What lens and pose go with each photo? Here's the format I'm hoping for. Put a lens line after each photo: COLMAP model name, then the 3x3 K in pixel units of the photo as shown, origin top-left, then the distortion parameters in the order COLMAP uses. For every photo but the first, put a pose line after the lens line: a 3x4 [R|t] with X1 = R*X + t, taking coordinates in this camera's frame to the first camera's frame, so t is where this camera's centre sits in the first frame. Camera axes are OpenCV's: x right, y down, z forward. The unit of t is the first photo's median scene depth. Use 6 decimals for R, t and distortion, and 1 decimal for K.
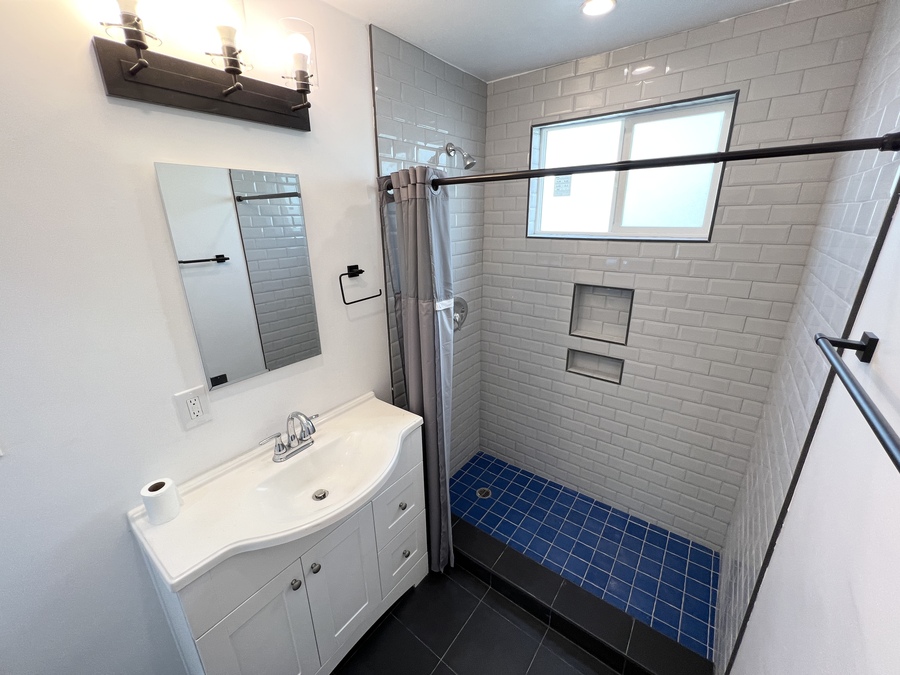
lens RADIAL K [[365.6, 0, 450.7], [0, 365.6, 336.3], [0, 0, 1]] dist [-0.001633, 0.000939]
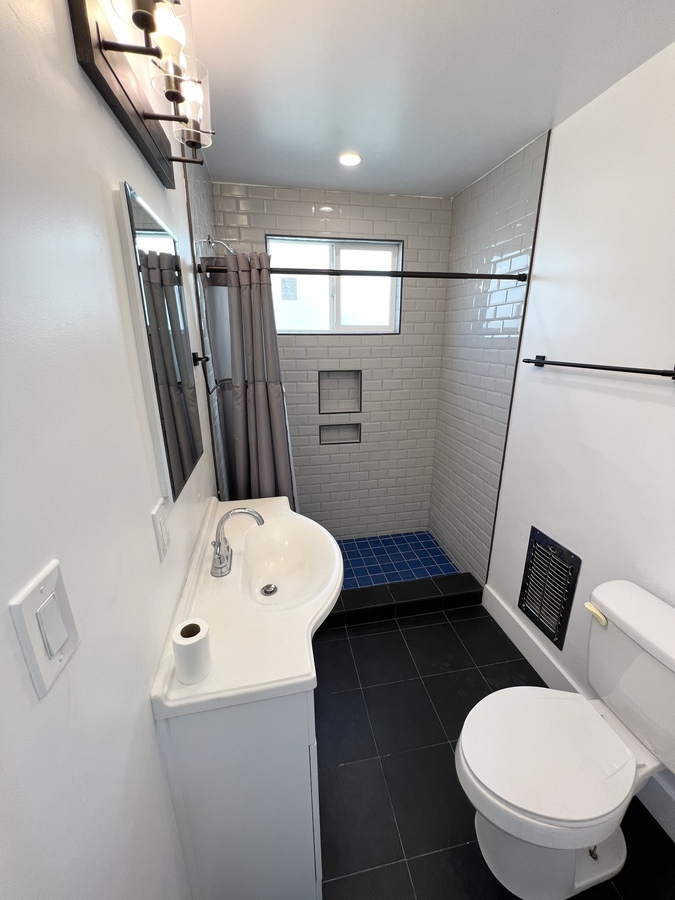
lens RADIAL K [[365.6, 0, 340.2], [0, 365.6, 452.2], [0, 0, 1]] dist [-0.001633, 0.000939]
pose [[0.653481, -0.217150, 0.725126, -0.600133], [0.231335, 0.969427, 0.081832, 0.040294], [-0.720726, 0.114271, 0.683736, 0.138004]]
